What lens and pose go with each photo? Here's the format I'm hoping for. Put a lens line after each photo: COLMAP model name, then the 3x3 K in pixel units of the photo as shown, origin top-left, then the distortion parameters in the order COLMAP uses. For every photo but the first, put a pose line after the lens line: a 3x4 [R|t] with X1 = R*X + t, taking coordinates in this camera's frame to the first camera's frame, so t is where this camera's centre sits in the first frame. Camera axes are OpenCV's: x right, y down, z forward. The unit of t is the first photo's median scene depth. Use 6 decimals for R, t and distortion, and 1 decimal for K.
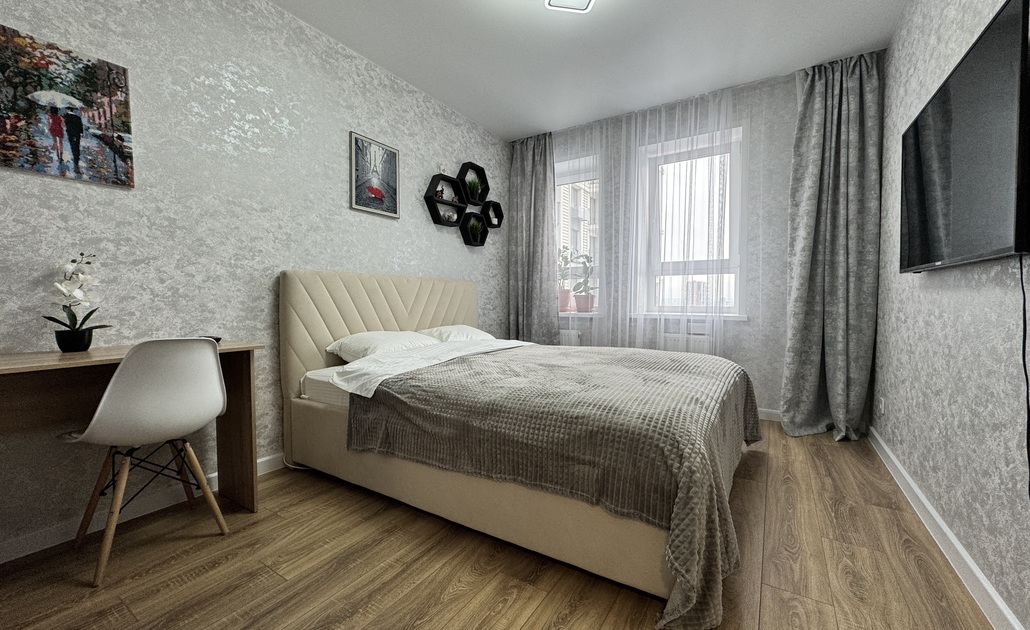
lens RADIAL K [[409.7, 0, 517.6], [0, 409.7, 318.2], [0, 0, 1]] dist [-0.007300, -0.000129]
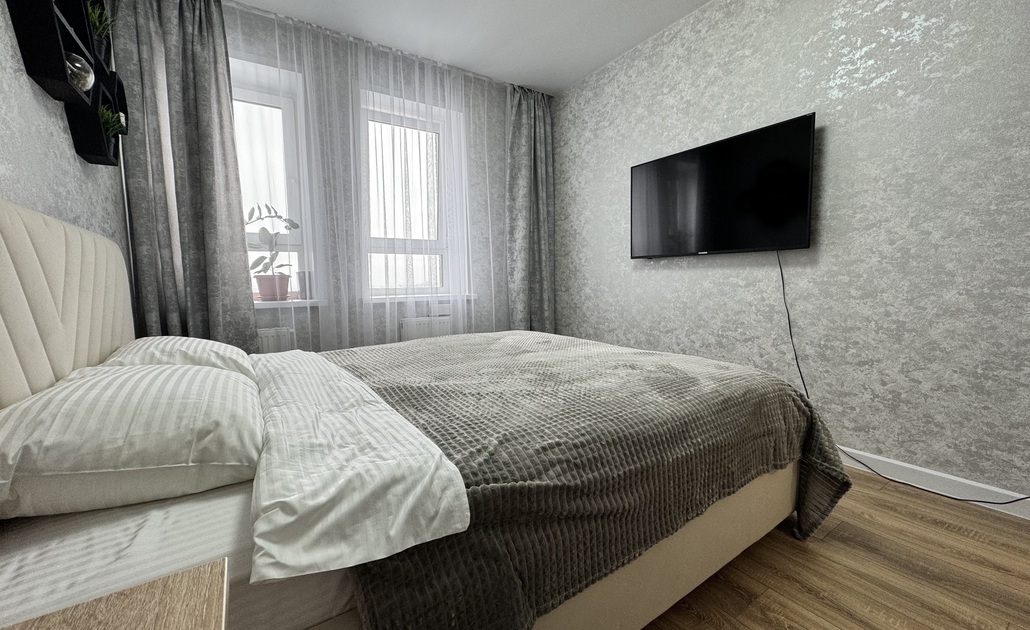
lens RADIAL K [[409.7, 0, 517.6], [0, 409.7, 318.2], [0, 0, 1]] dist [-0.007300, -0.000129]
pose [[0.395444, -0.087945, 0.914270, -0.457047], [0.057309, 0.995828, 0.071003, -0.016456], [-0.916700, 0.024318, 0.398834, 0.547294]]
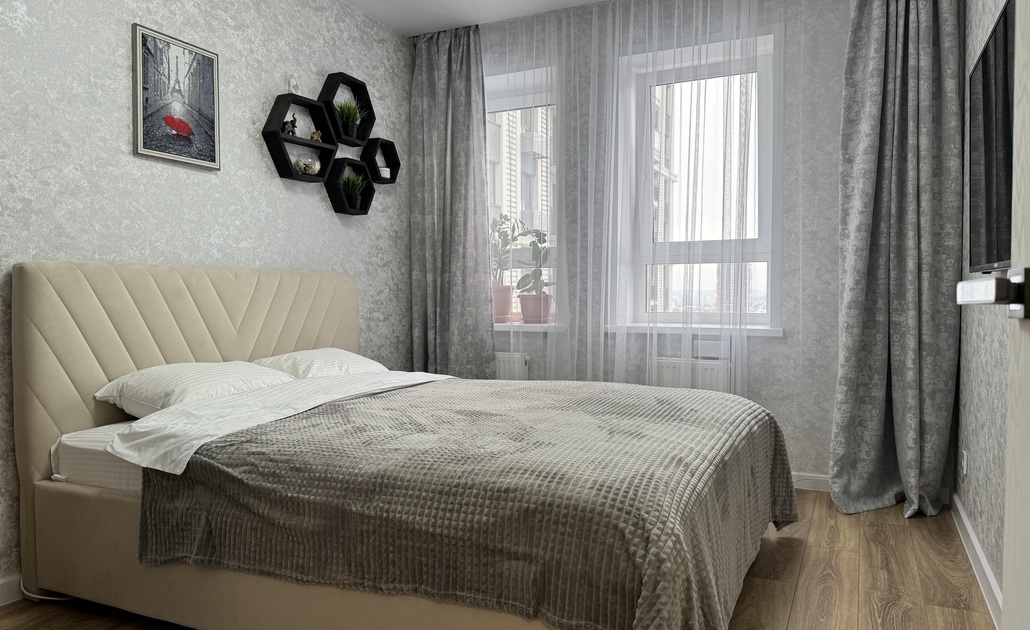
lens RADIAL K [[720.3, 0, 515.0], [0, 720.3, 315.0], [0, 0, 1]] dist [0.084643, -0.132238]
pose [[0.992904, -0.007287, 0.118699, 0.008332], [0.009093, 0.999851, -0.014680, -0.017060], [-0.118574, 0.015655, 0.992822, -0.103003]]
